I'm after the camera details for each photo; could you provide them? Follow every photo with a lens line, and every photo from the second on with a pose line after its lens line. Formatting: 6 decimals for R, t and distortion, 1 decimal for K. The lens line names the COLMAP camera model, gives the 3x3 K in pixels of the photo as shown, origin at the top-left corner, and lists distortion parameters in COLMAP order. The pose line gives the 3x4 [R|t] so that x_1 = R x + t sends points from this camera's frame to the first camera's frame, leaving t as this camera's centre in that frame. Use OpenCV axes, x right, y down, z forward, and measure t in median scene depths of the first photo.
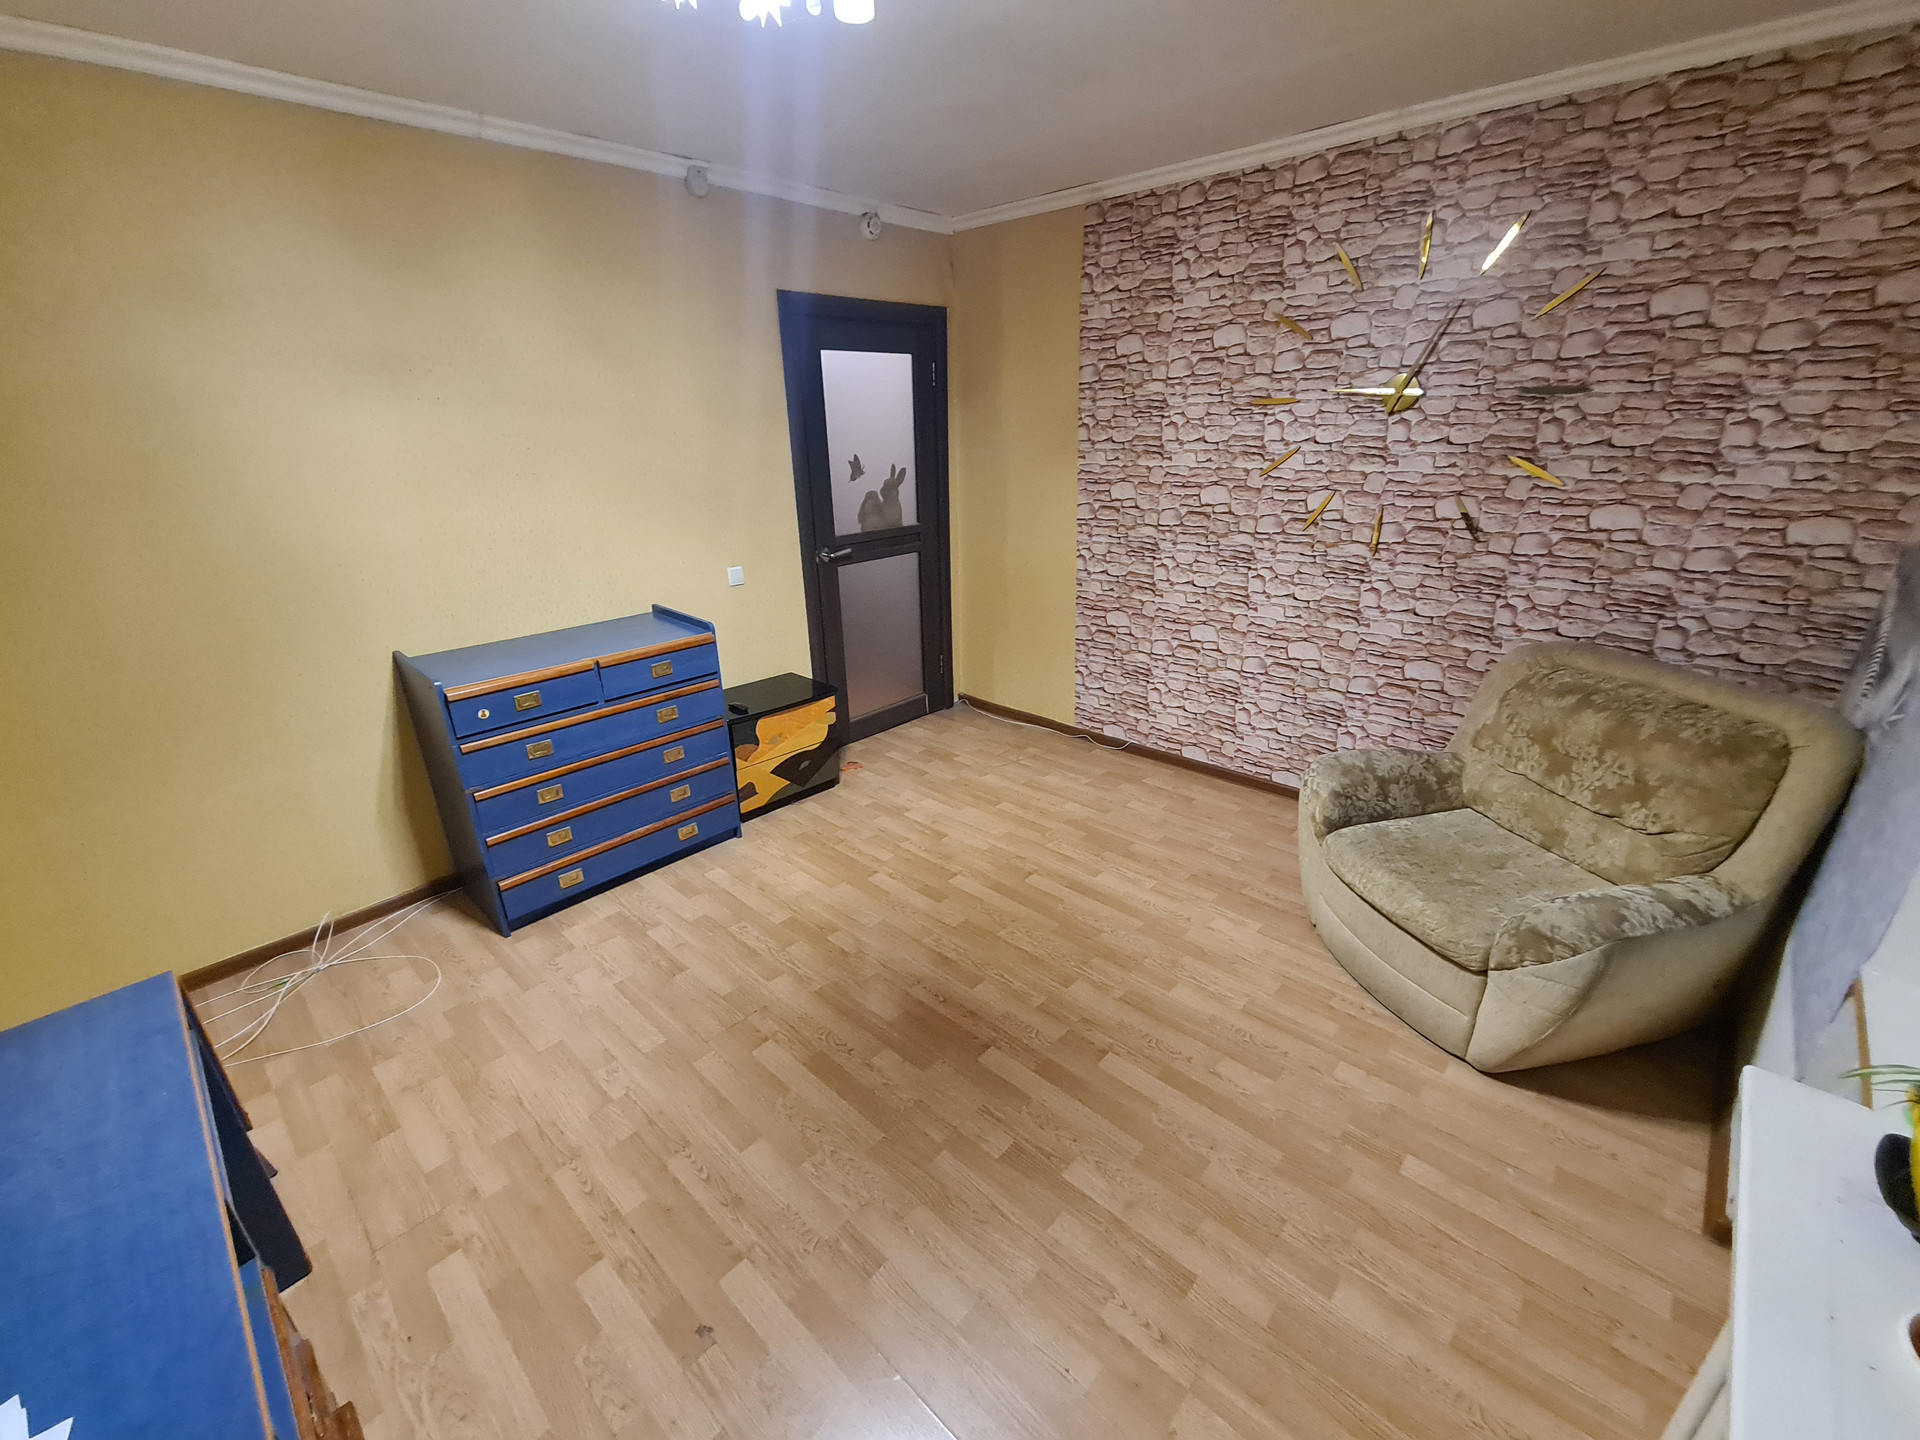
lens RADIAL K [[783.7, 0, 962.1], [0, 783.7, 728.3], [0, 0, 1]] dist [0.006142, -0.004442]
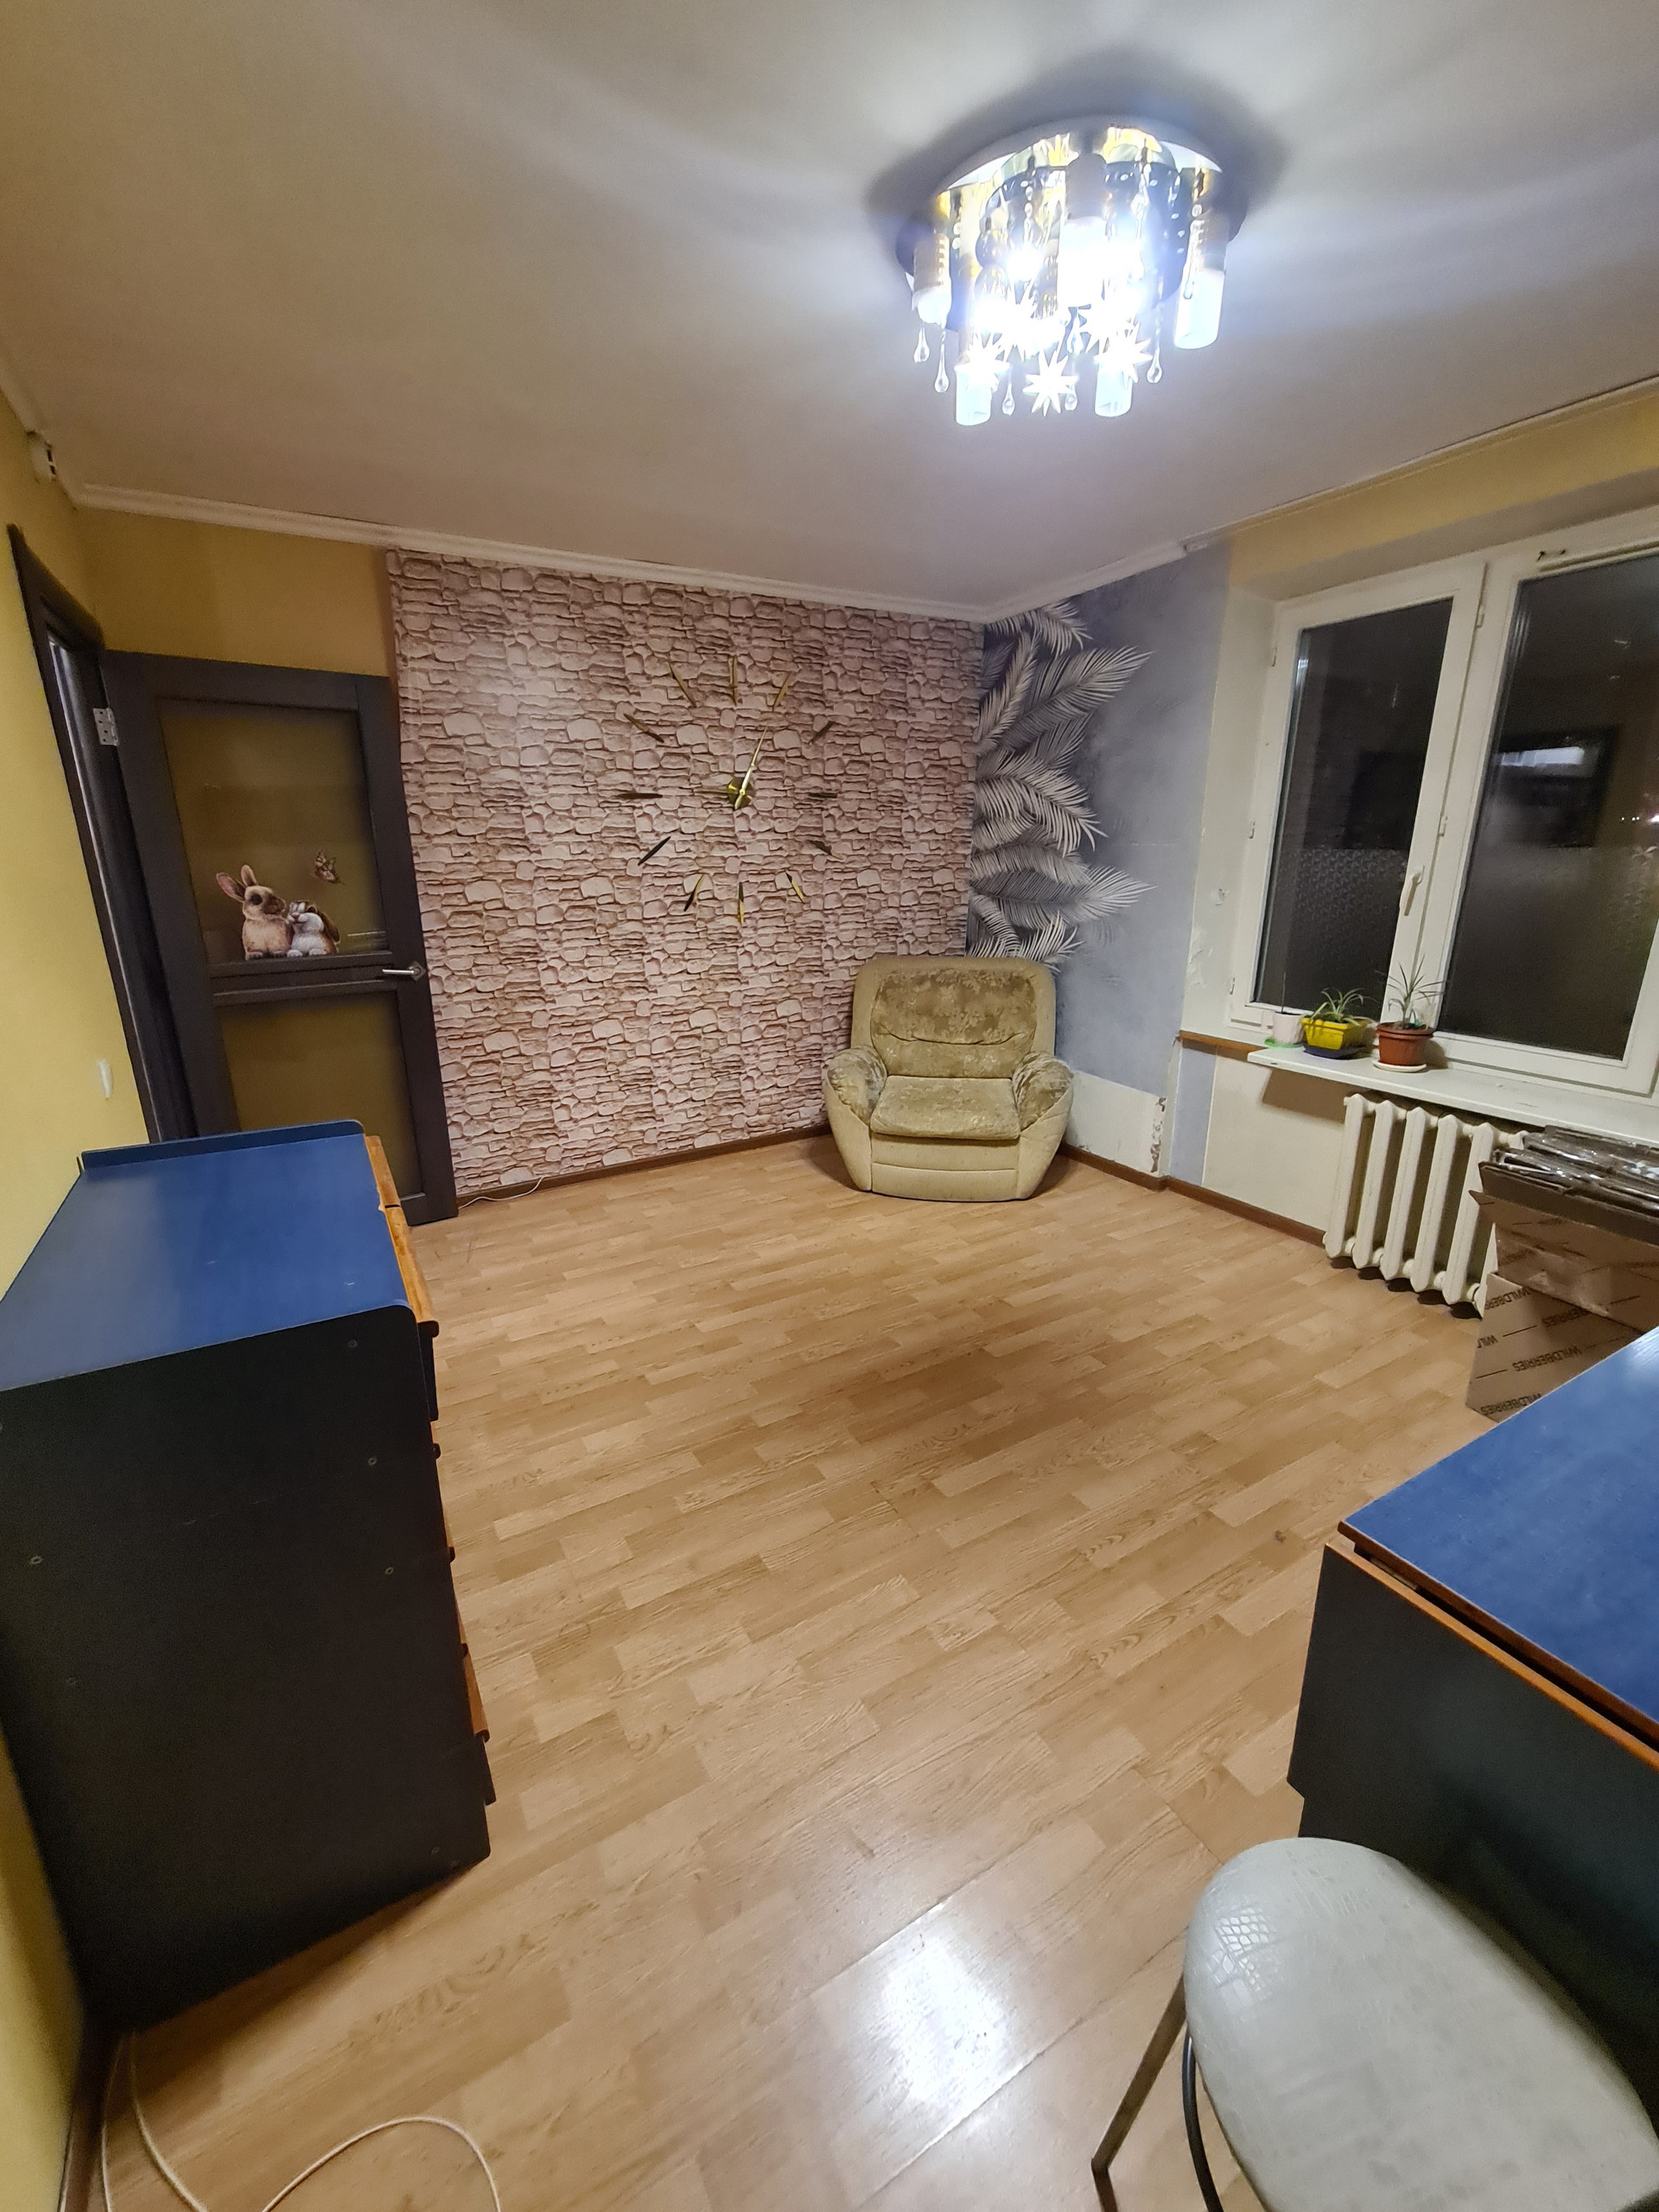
lens RADIAL K [[902.9, 0, 817.4], [0, 902.9, 1109.5], [0, 0, 1]] dist [0.006142, -0.004442]
pose [[0.299486, -0.256727, 0.918912, -0.904508], [0.359674, 0.922441, 0.140491, -0.127506], [-0.883710, 0.288434, 0.368596, 0.537479]]
